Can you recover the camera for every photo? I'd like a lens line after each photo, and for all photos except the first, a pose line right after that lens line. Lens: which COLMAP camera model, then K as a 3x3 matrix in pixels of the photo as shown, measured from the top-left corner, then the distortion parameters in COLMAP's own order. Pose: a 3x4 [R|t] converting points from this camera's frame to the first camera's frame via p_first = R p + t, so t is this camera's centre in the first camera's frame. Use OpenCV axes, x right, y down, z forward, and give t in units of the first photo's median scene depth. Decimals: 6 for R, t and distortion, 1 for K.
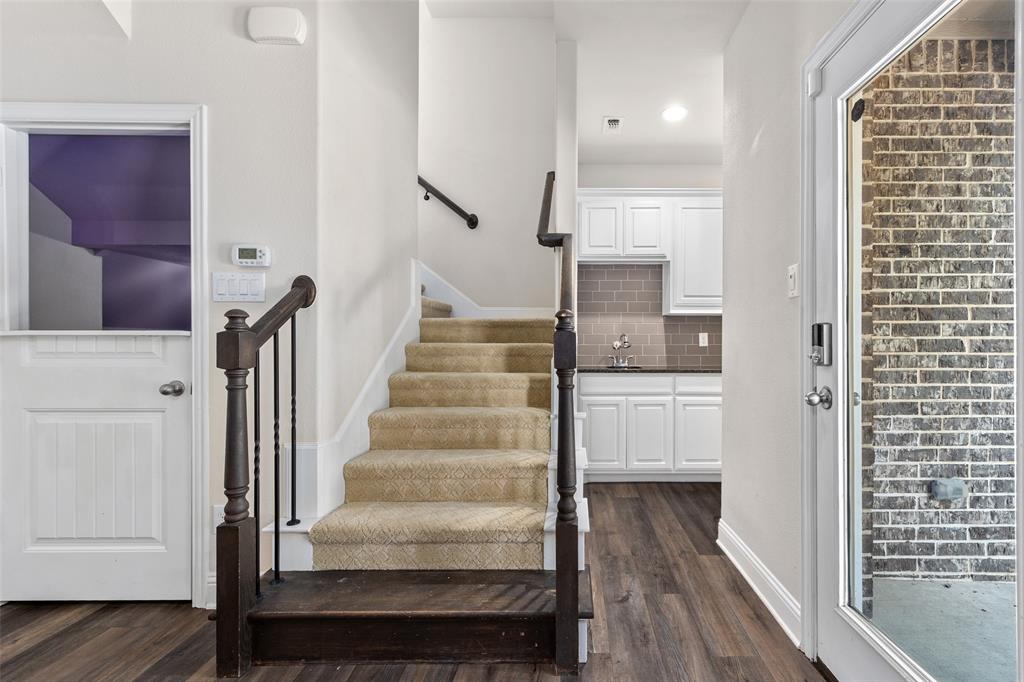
lens RADIAL K [[489.8, 0, 512.0], [0, 489.8, 341.0], [0, 0, 1]] dist [0.011479, 0.000147]
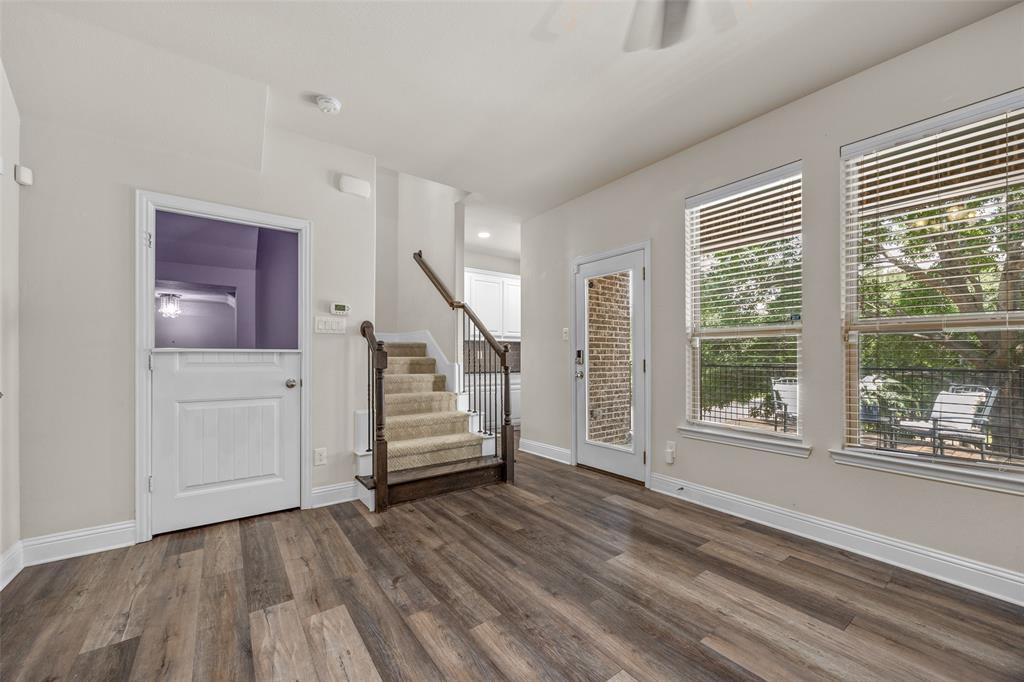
lens RADIAL K [[489.8, 0, 512.0], [0, 489.8, 341.0], [0, 0, 1]] dist [0.011479, 0.000147]
pose [[0.785354, 0.020291, 0.618714, -1.106659], [-0.001955, 0.999539, -0.030299, -0.000249], [-0.619043, 0.022586, 0.785032, -0.786613]]
